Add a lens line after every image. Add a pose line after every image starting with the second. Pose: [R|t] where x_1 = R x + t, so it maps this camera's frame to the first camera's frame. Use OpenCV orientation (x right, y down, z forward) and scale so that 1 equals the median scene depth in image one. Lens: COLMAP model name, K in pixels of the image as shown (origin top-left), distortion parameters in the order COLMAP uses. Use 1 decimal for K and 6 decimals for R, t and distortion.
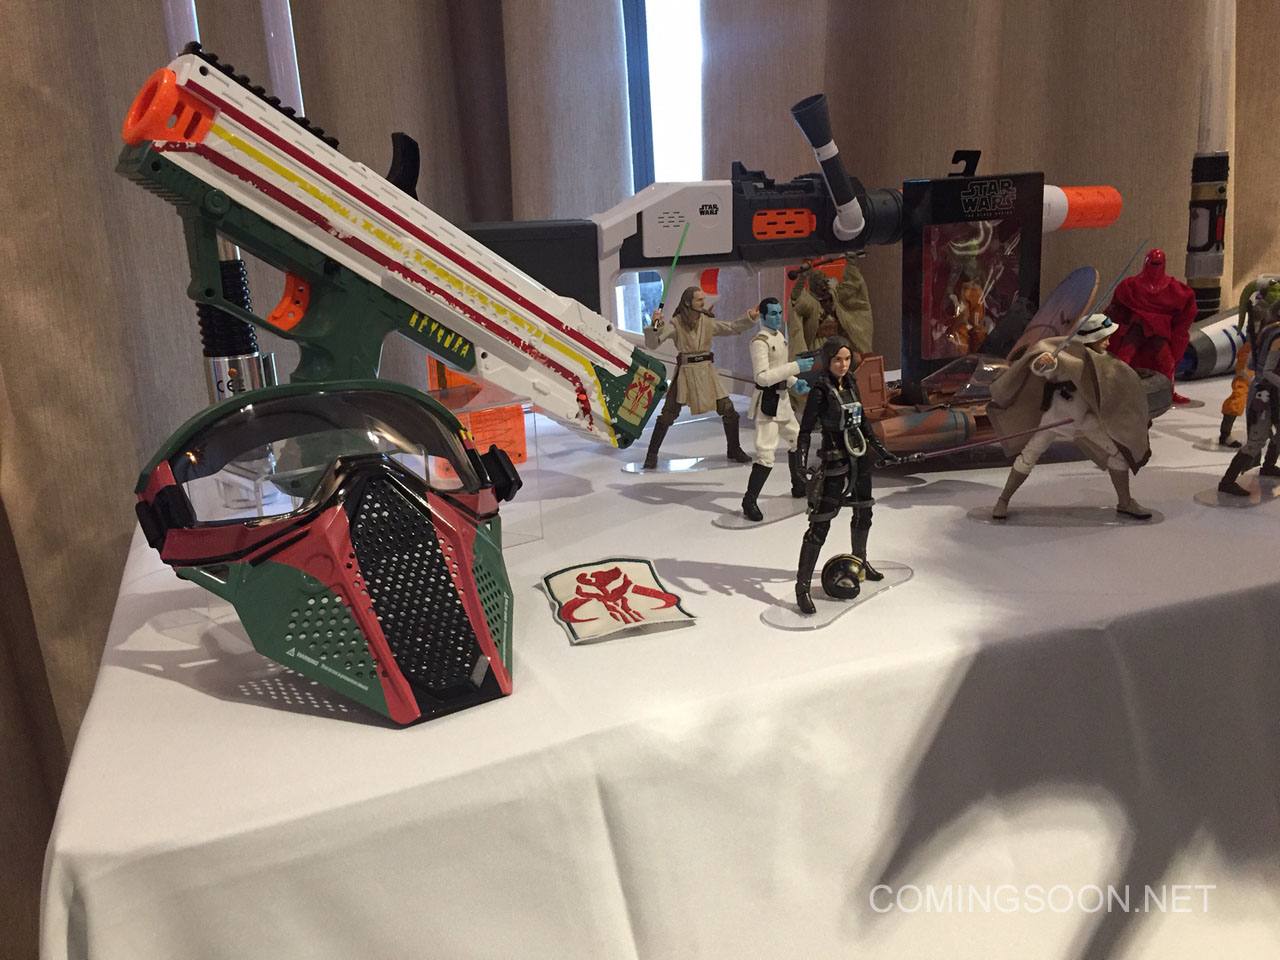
lens RADIAL K [[1107.3, 0, 640.1], [0, 1107.3, 488.6], [0, 0, 1]] dist [0.067027, -0.081700]
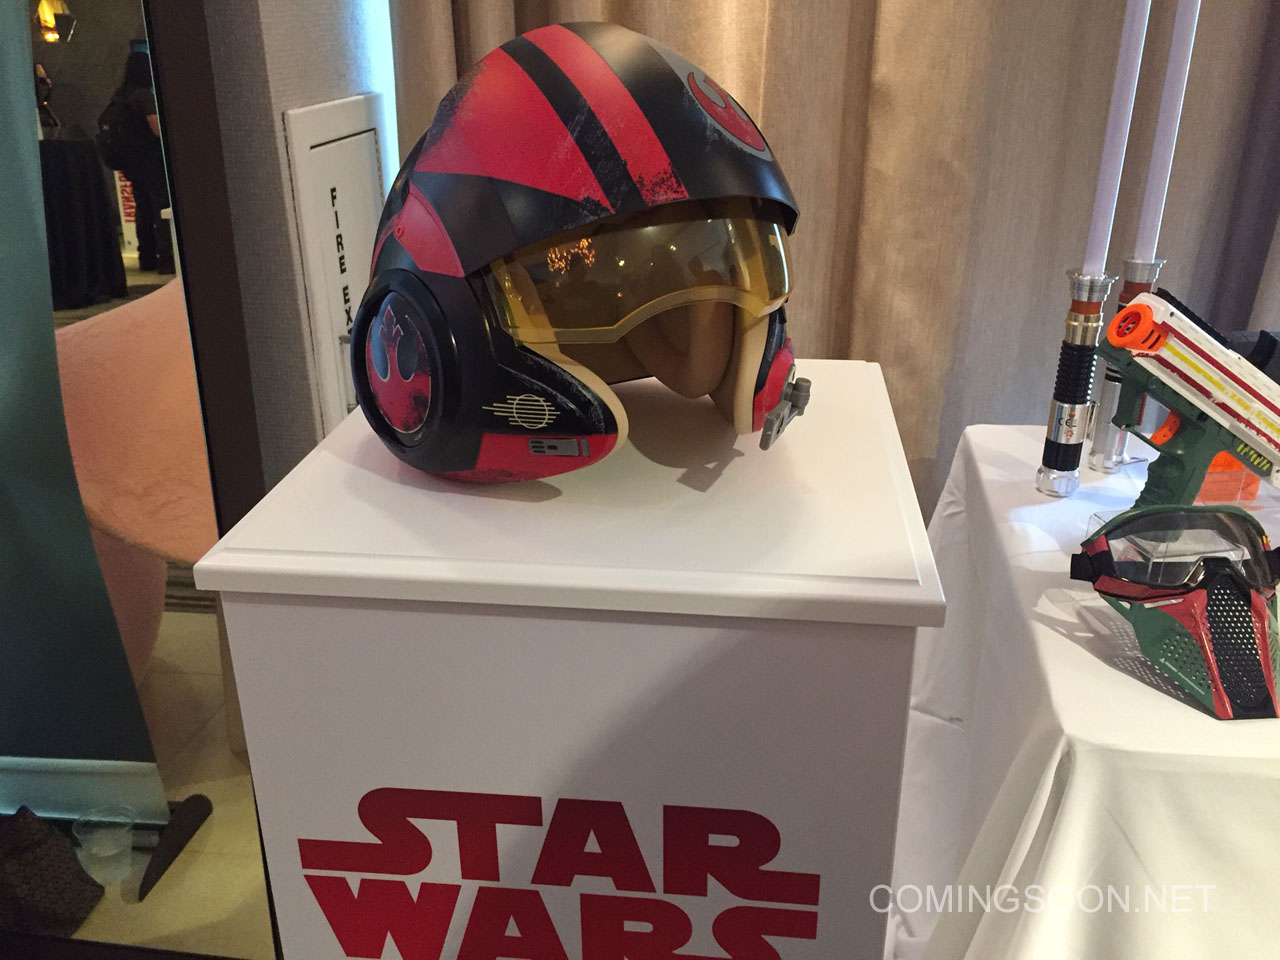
lens RADIAL K [[1107.3, 0, 635.7], [0, 1107.3, 484.1], [0, 0, 1]] dist [0.067027, -0.081700]
pose [[0.870653, 0.249911, -0.423683, -0.241363], [-0.172032, 0.961632, 0.213704, -0.269487], [0.460835, -0.113175, 0.880240, -0.728509]]
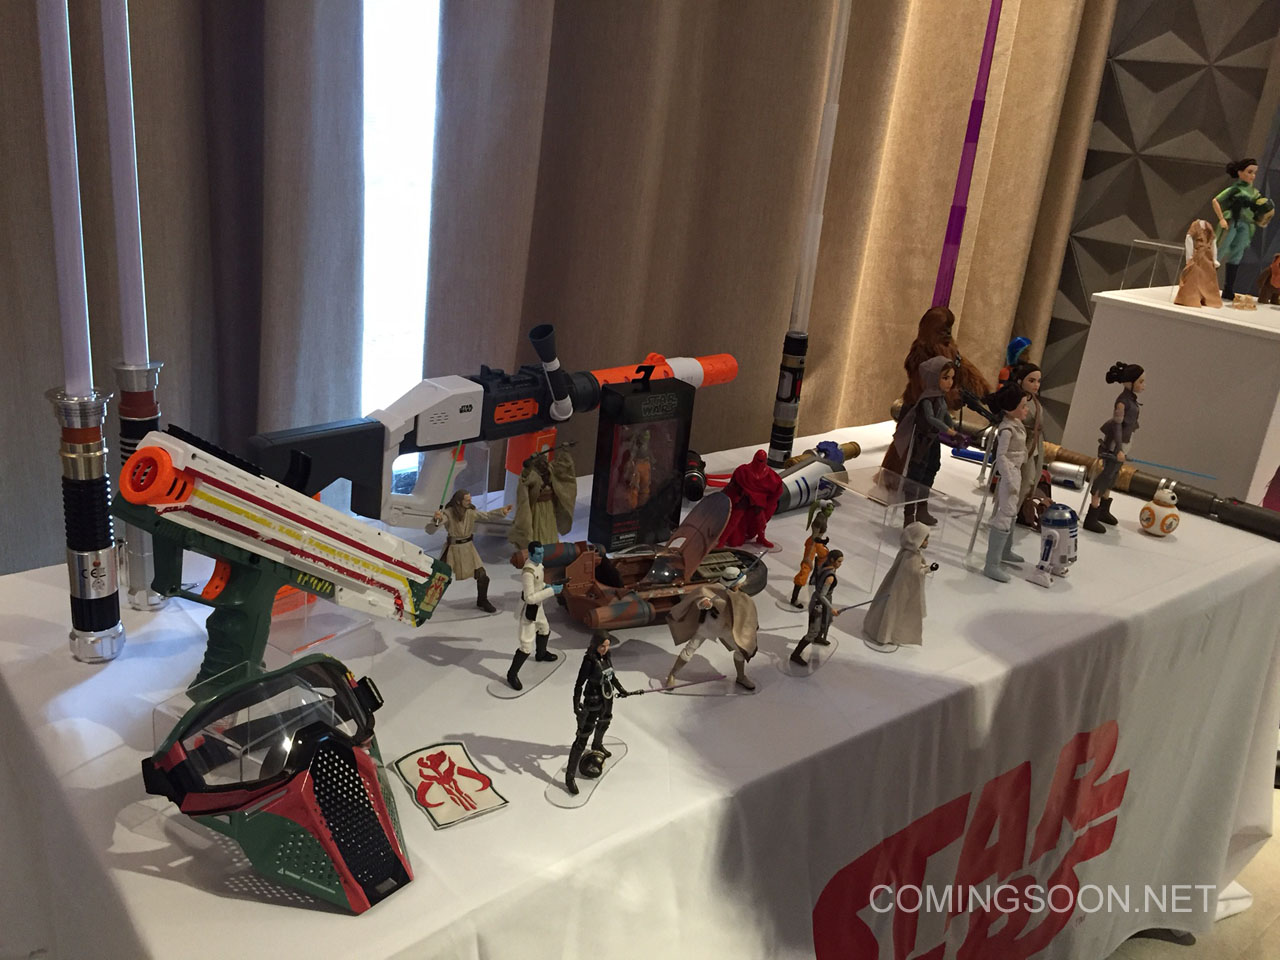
lens RADIAL K [[1107.3, 0, 645.4], [0, 1107.3, 481.6], [0, 0, 1]] dist [0.067027, -0.081700]
pose [[0.931222, 0.032266, 0.363020, -0.285943], [-0.069215, 0.993602, 0.089238, -0.393412], [-0.357819, -0.108227, 0.927498, -0.412058]]
